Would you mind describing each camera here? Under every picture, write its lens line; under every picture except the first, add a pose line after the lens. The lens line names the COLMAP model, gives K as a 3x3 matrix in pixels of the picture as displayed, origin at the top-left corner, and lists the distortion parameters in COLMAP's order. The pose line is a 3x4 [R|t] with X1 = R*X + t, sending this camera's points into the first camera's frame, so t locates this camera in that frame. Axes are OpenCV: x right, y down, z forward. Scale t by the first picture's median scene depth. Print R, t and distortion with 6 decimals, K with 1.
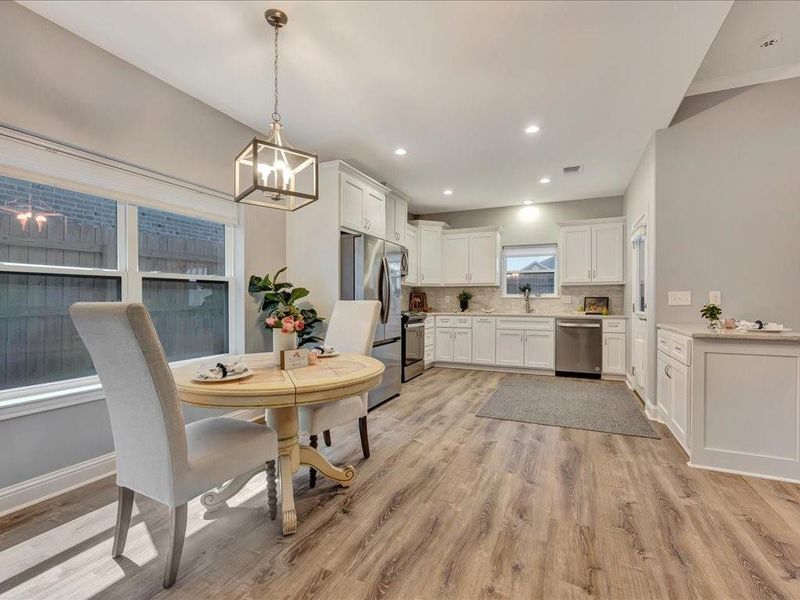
lens RADIAL K [[382.1, 0, 400.4], [0, 382.1, 303.7], [0, 0, 1]] dist [-0.001414, -0.000152]
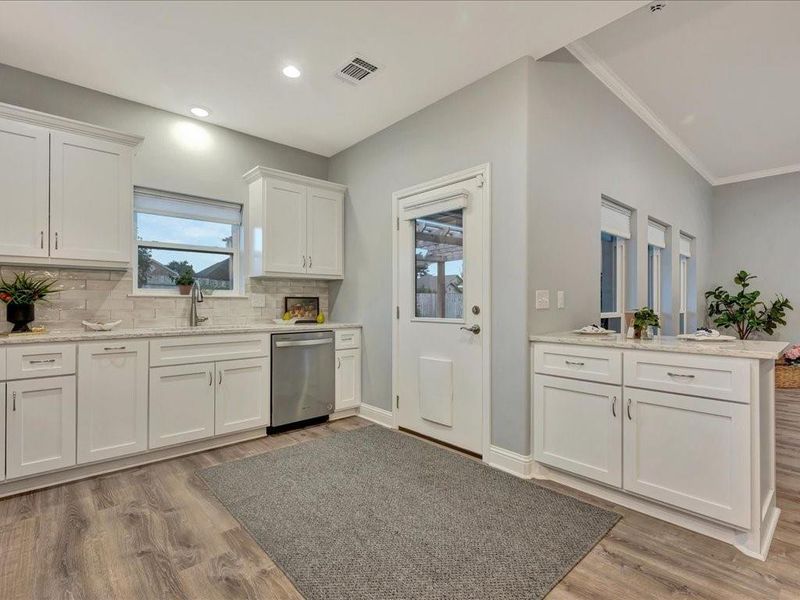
lens RADIAL K [[391.4, 0, 401.3], [0, 391.4, 300.9], [0, 0, 1]] dist [-0.003138, -0.000563]
pose [[0.403570, 0.002358, 0.914946, -0.046730], [0.007141, 0.999958, -0.005727, -0.005891], [-0.914921, 0.008845, 0.403537, 0.640787]]
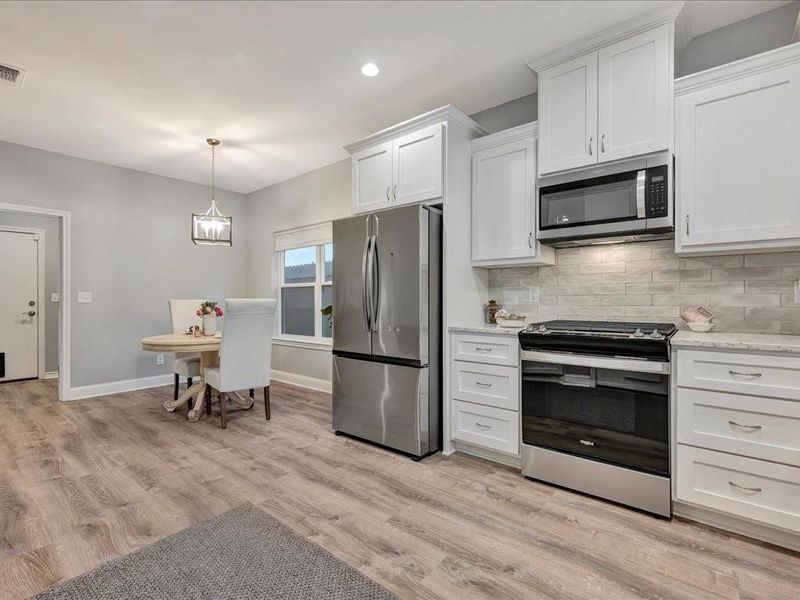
lens RADIAL K [[376.4, 0, 400.2], [0, 376.4, 300.7], [0, 0, 1]] dist [-0.002889, 0.000144]
pose [[-0.262502, 0.004170, -0.964922, 0.482726], [-0.005253, 0.999970, 0.005750, -0.006949], [0.964917, 0.006578, -0.262472, 0.974615]]
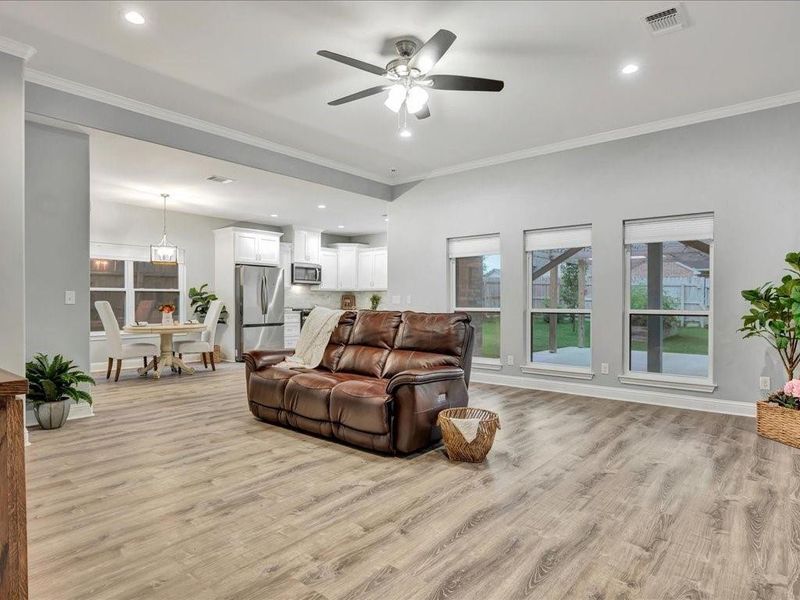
lens RADIAL K [[477.8, 0, 400.0], [0, 477.8, 300.0], [0, 0, 1]] dist [-0.001236, -0.001414]
pose [[0.961480, -0.002003, -0.274869, 0.913641], [-0.001606, 0.999915, -0.012905, 0.010811], [0.274871, 0.012849, 0.961395, -0.737916]]
